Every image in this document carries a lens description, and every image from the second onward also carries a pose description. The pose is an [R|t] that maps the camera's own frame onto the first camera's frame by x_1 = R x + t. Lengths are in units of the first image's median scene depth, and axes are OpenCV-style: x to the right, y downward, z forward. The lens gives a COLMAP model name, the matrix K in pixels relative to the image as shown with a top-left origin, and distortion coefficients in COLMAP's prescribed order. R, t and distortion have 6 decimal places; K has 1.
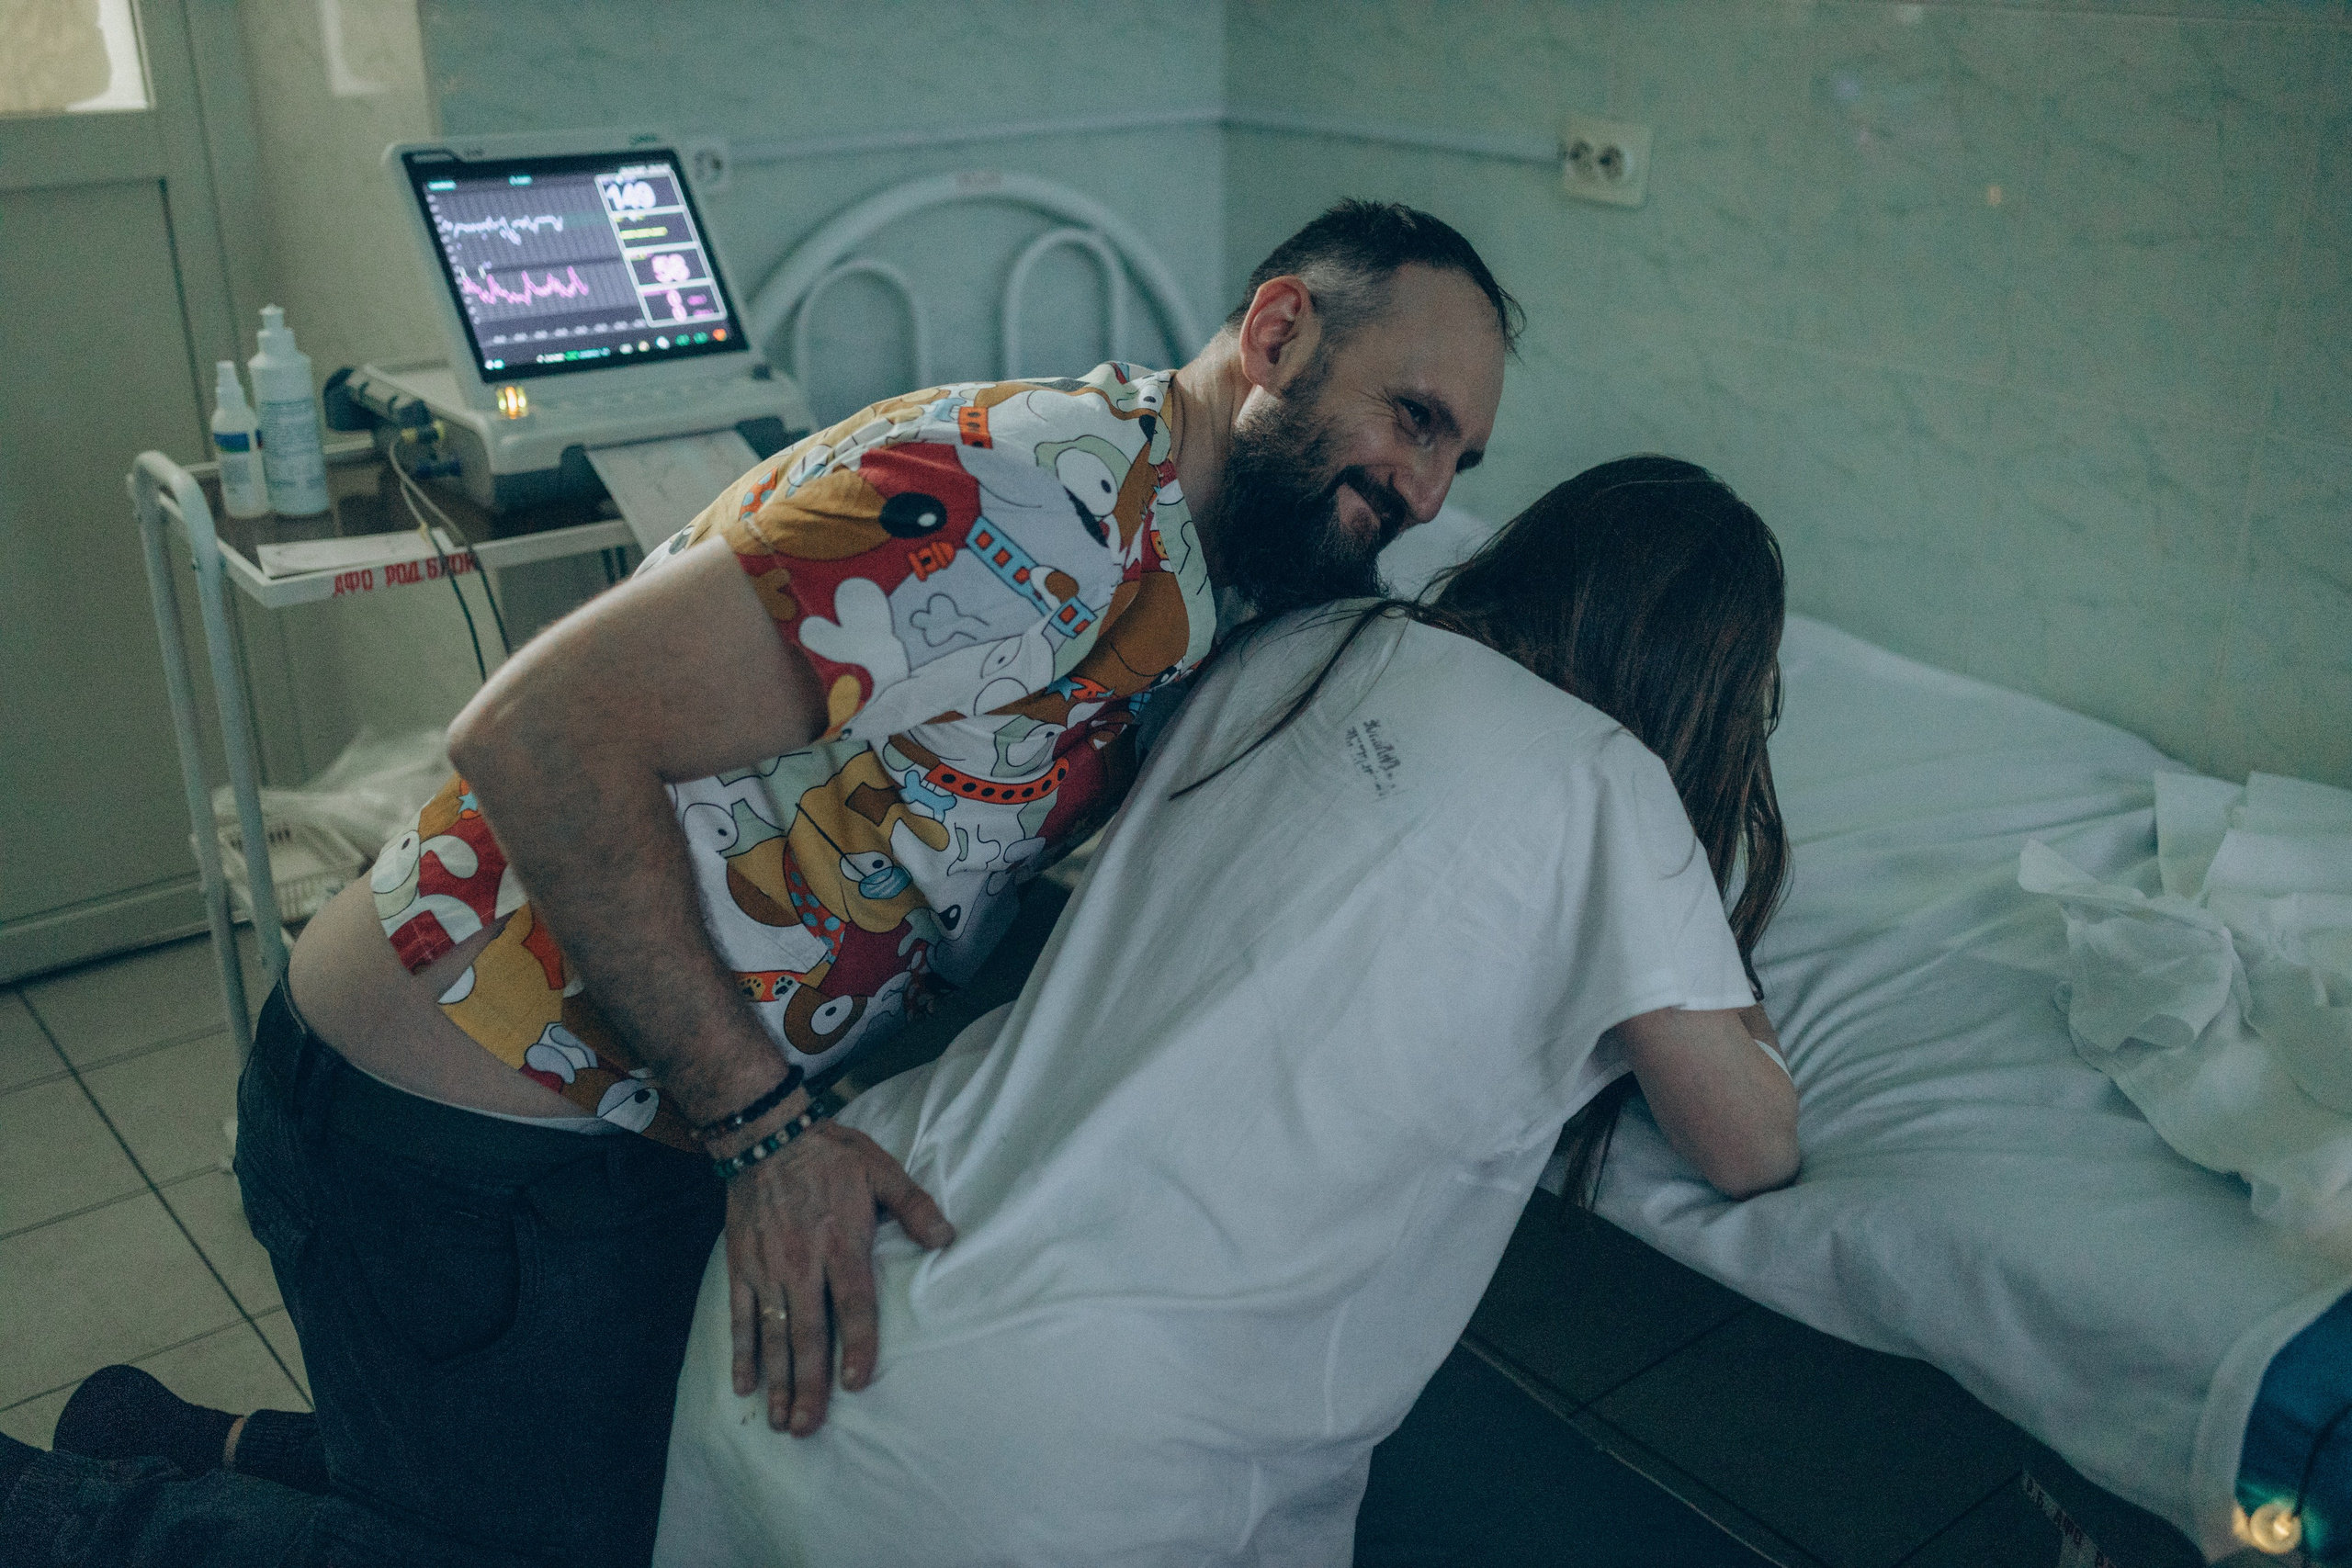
lens RADIAL K [[2288.9, 0, 1176.0], [0, 2288.9, 784.0], [0, 0, 1]] dist [0.012242, 0.002749]
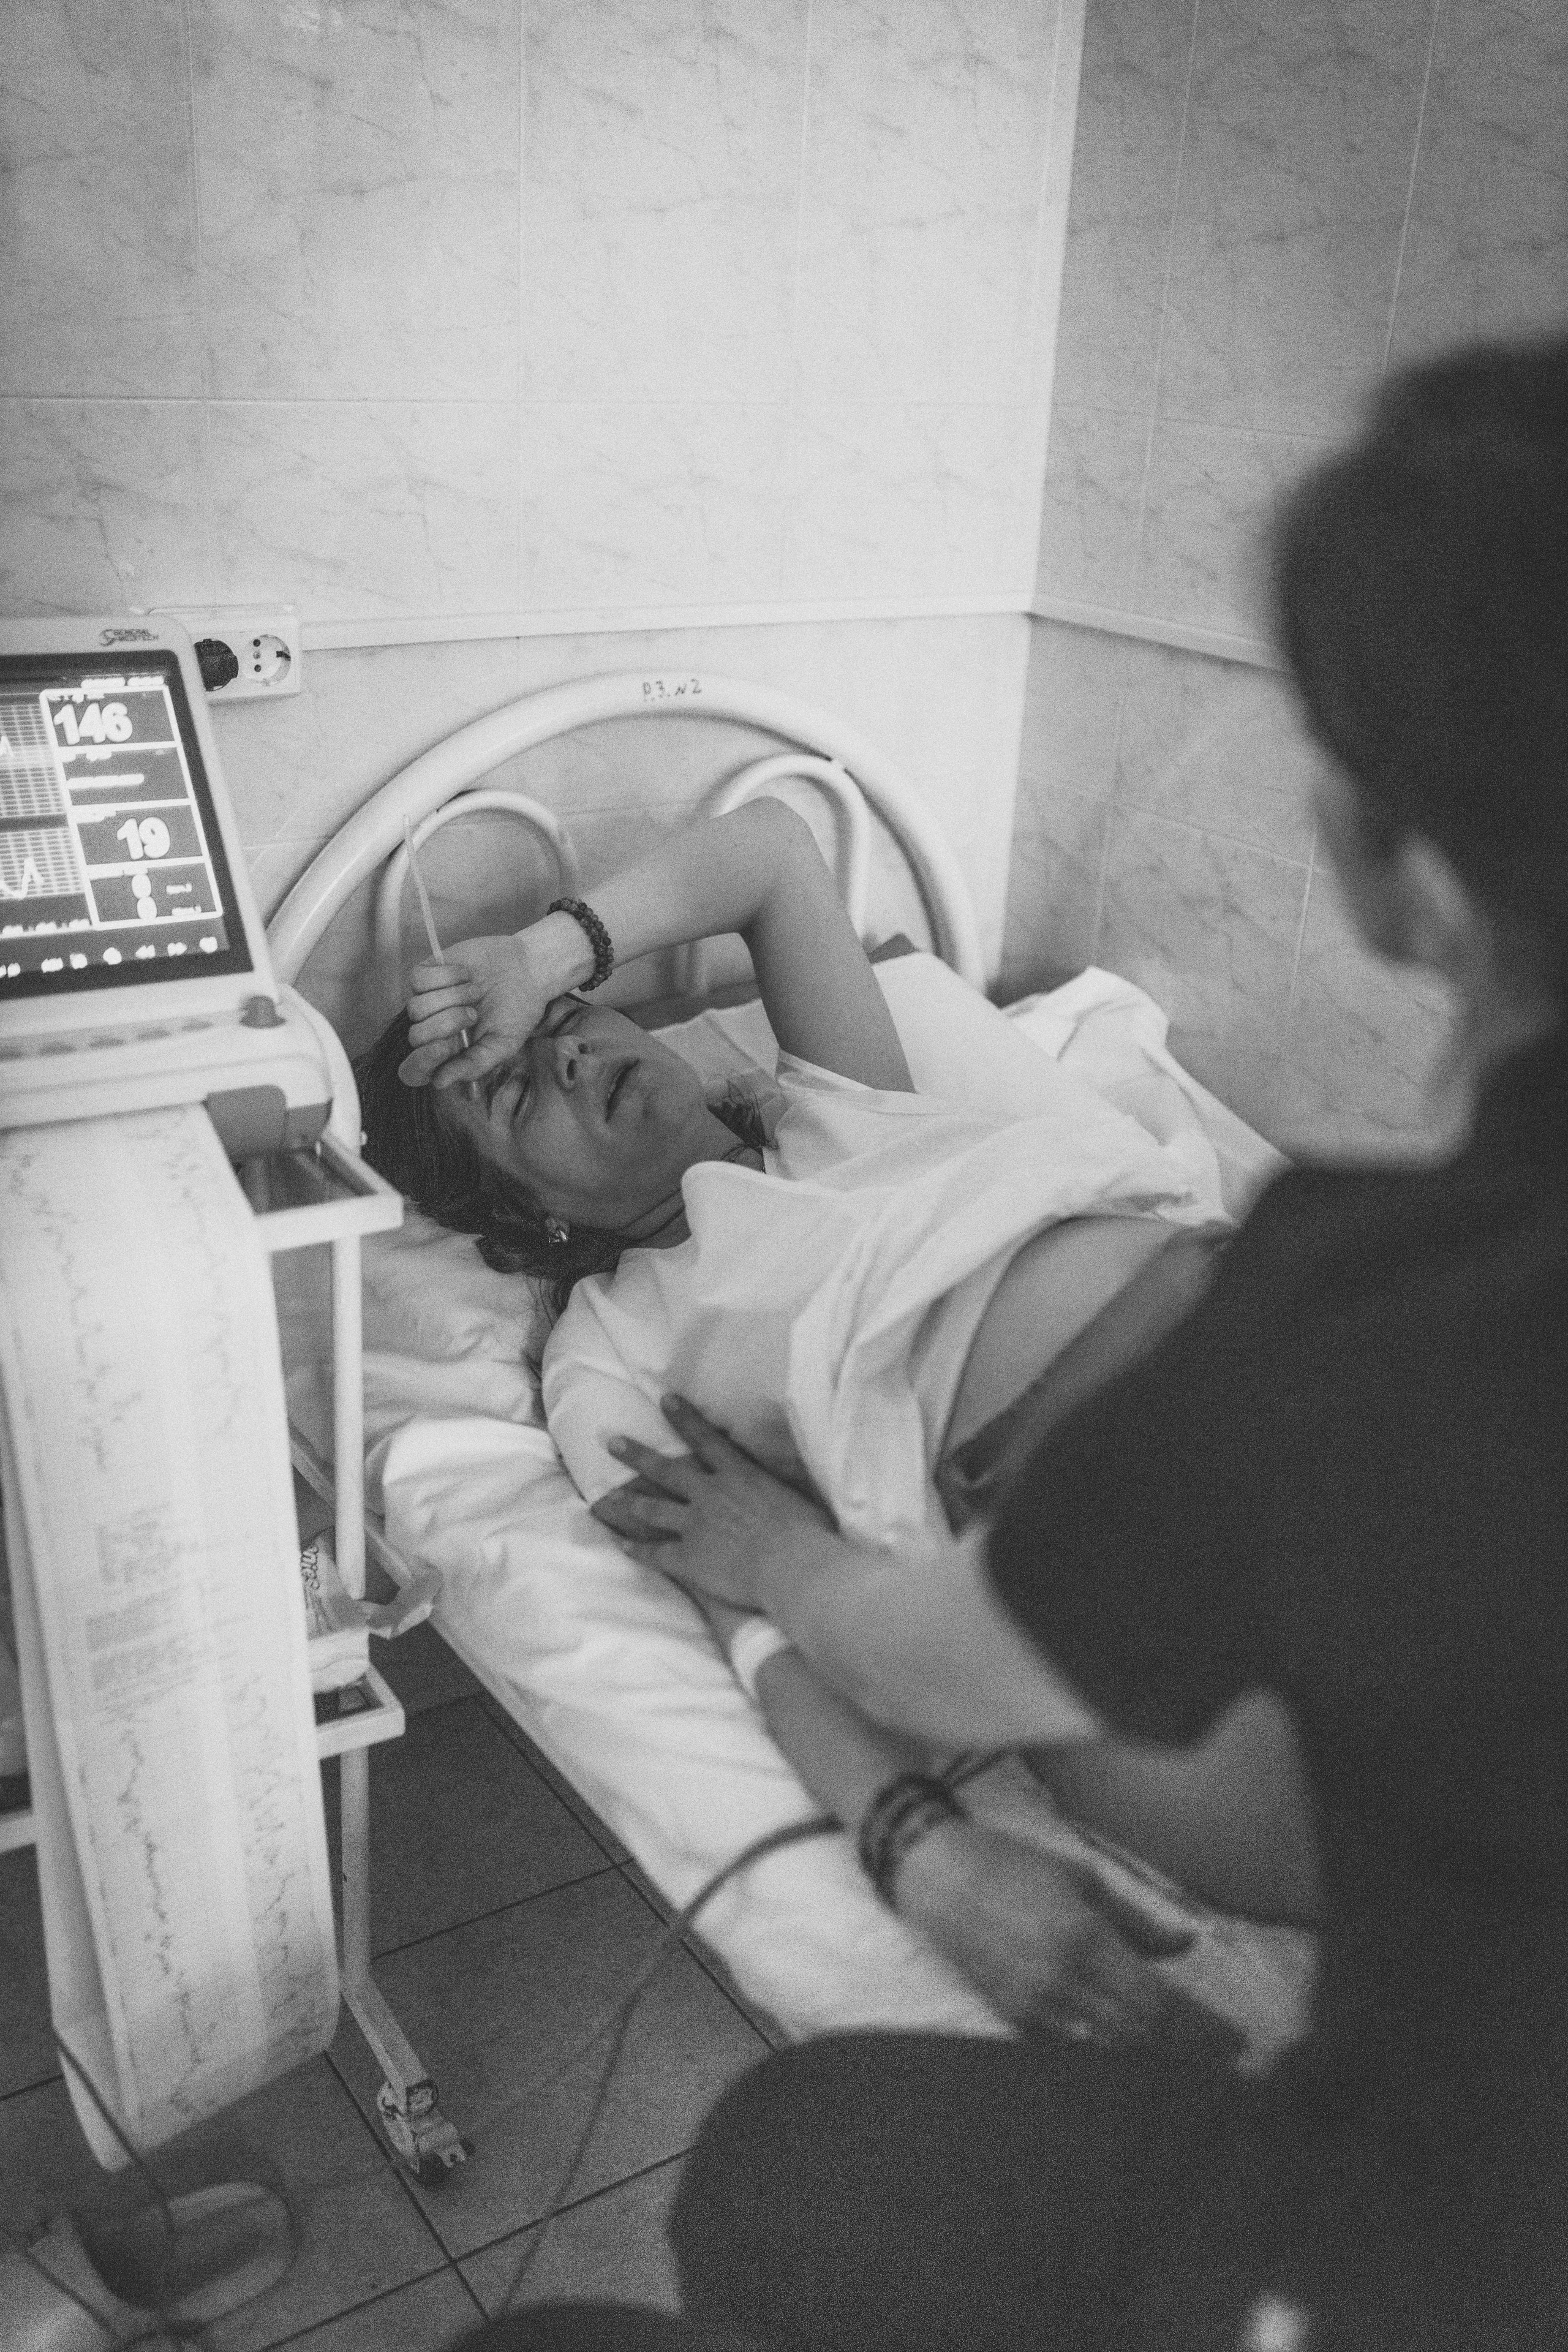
lens RADIAL K [[2289.1, 0, 780.6], [0, 2289.1, 1147.2], [0, 0, 1]] dist [0.012242, 0.002749]
pose [[0.992644, 0.093218, -0.077258, 0.018216], [-0.093320, 0.995634, 0.002298, -0.156917], [0.077135, 0.004929, 0.997008, 0.366921]]
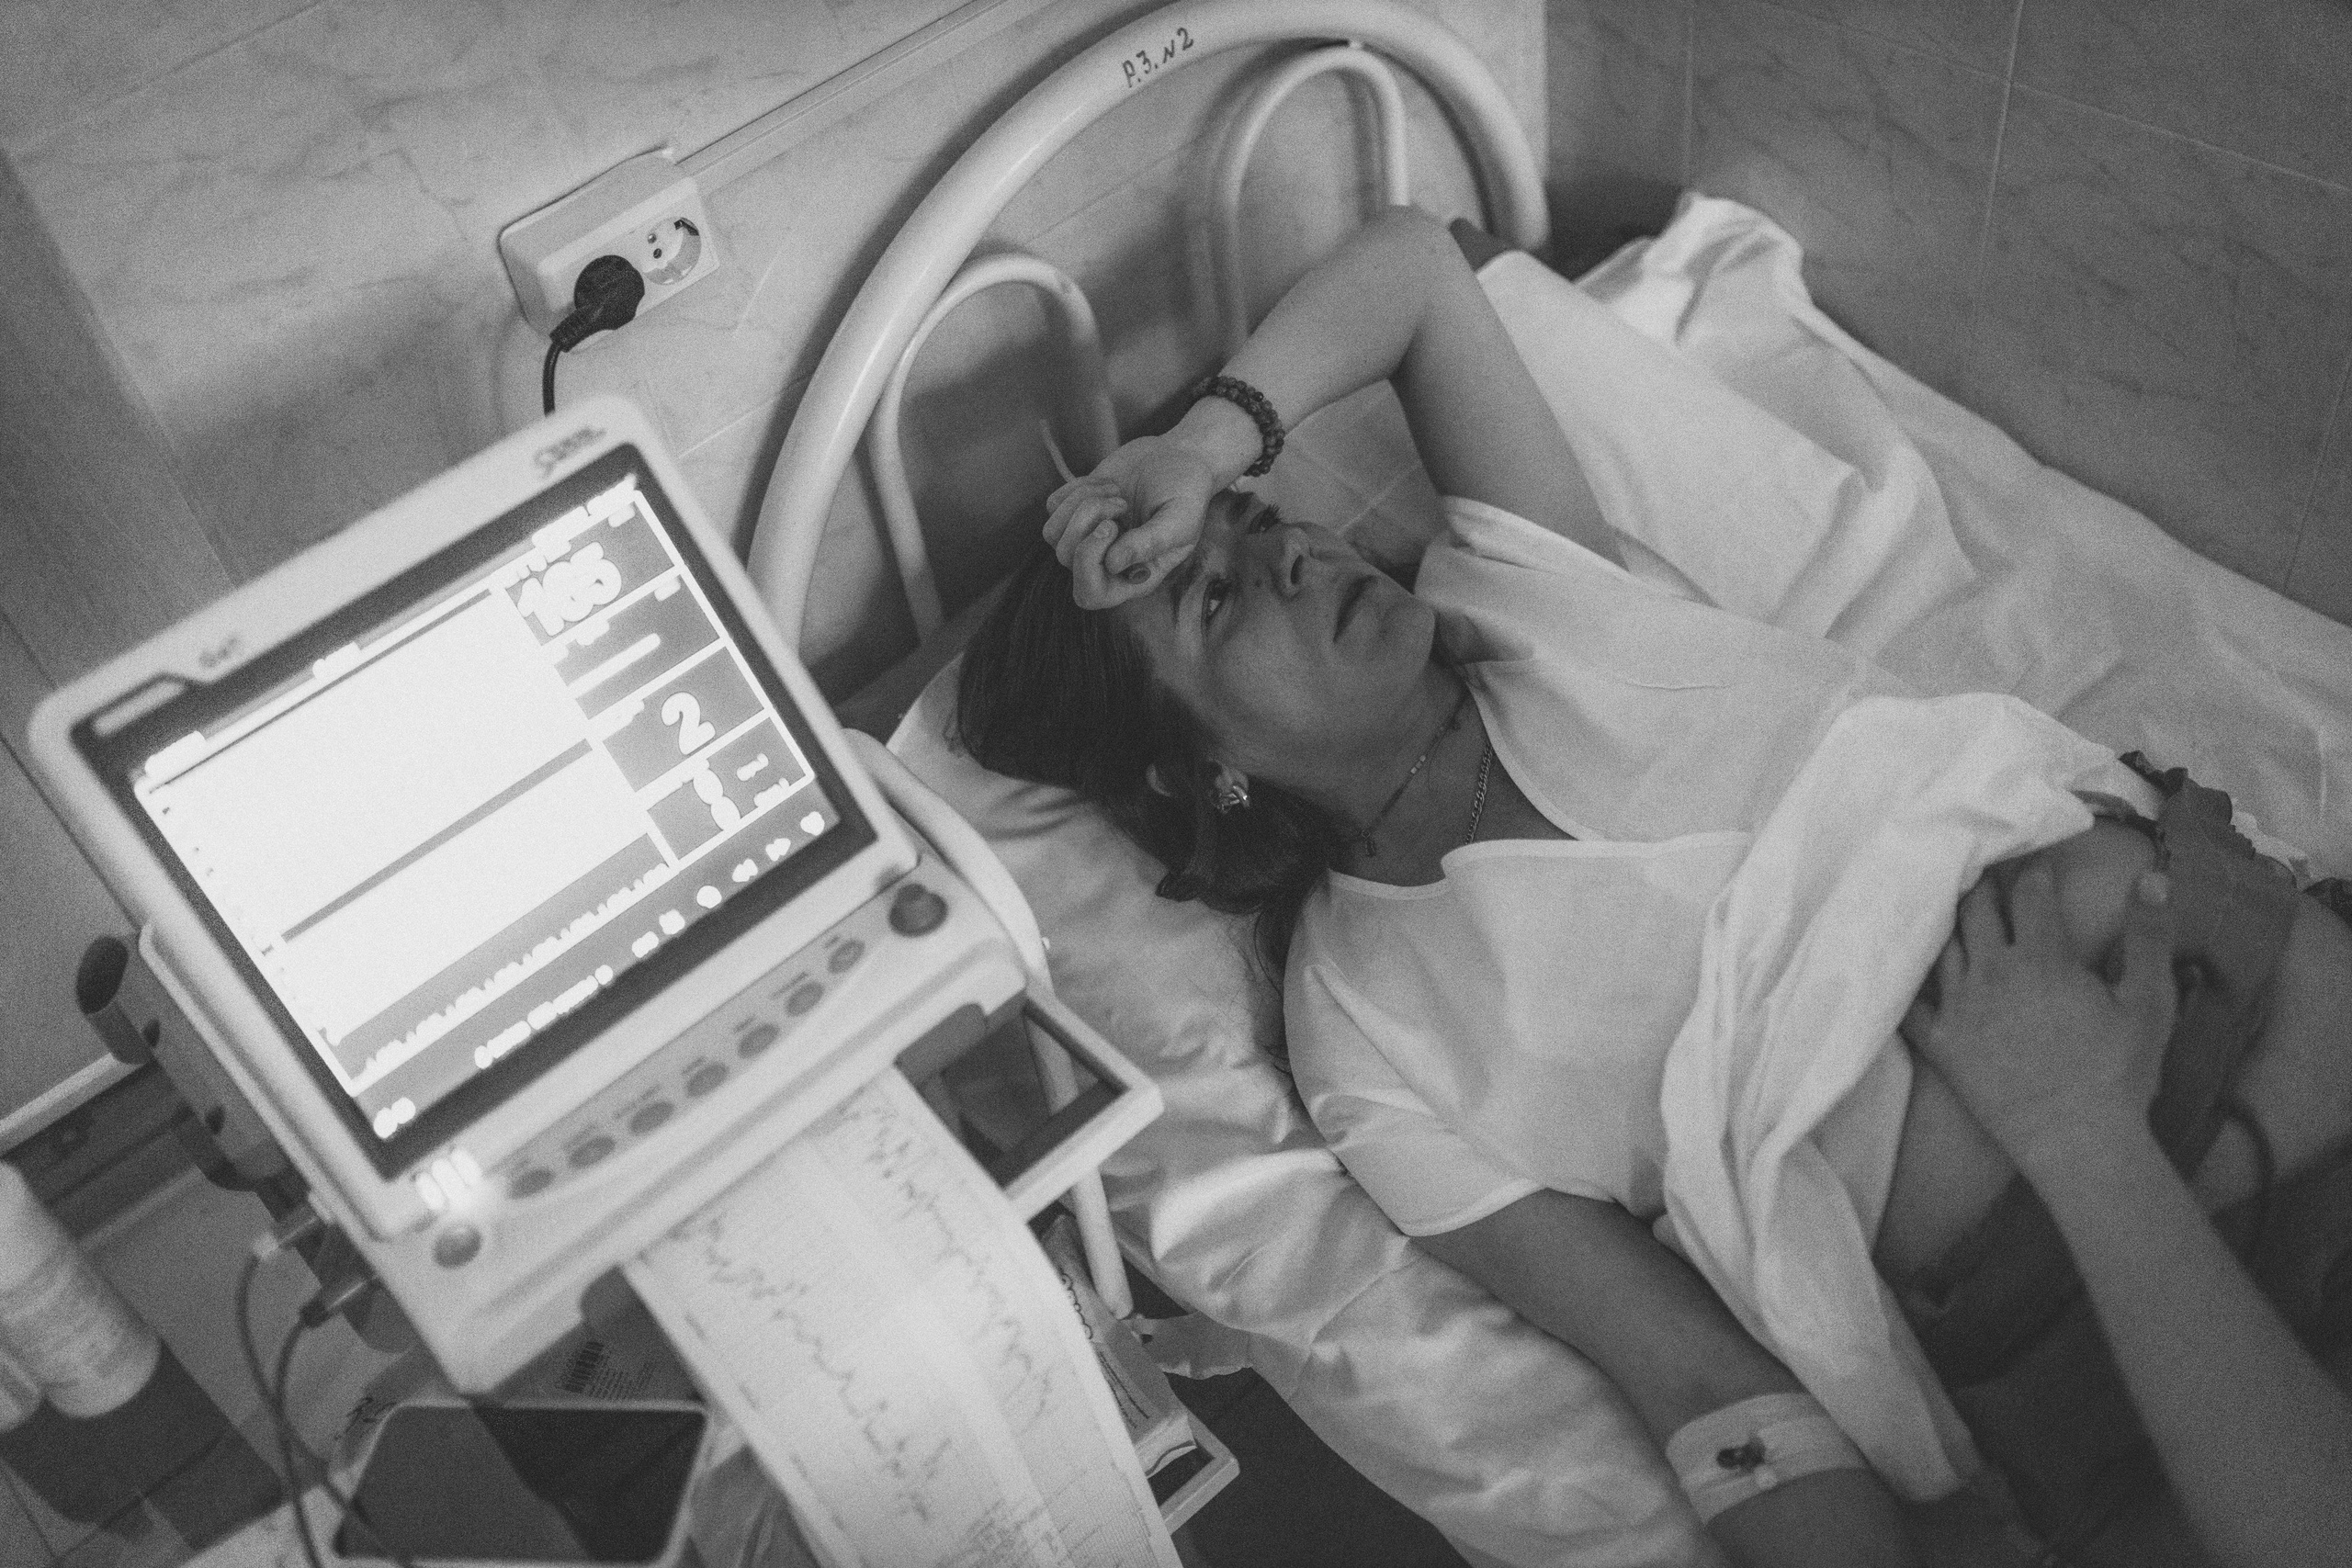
lens RADIAL K [[2288.9, 0, 1176.0], [0, 2288.9, 784.0], [0, 0, 1]] dist [0.012242, 0.002749]
pose [[0.990765, -0.128295, -0.043881, -0.099165], [0.135159, 0.908632, 0.395121, -0.392582], [-0.010820, -0.397402, 0.917581, 0.553148]]
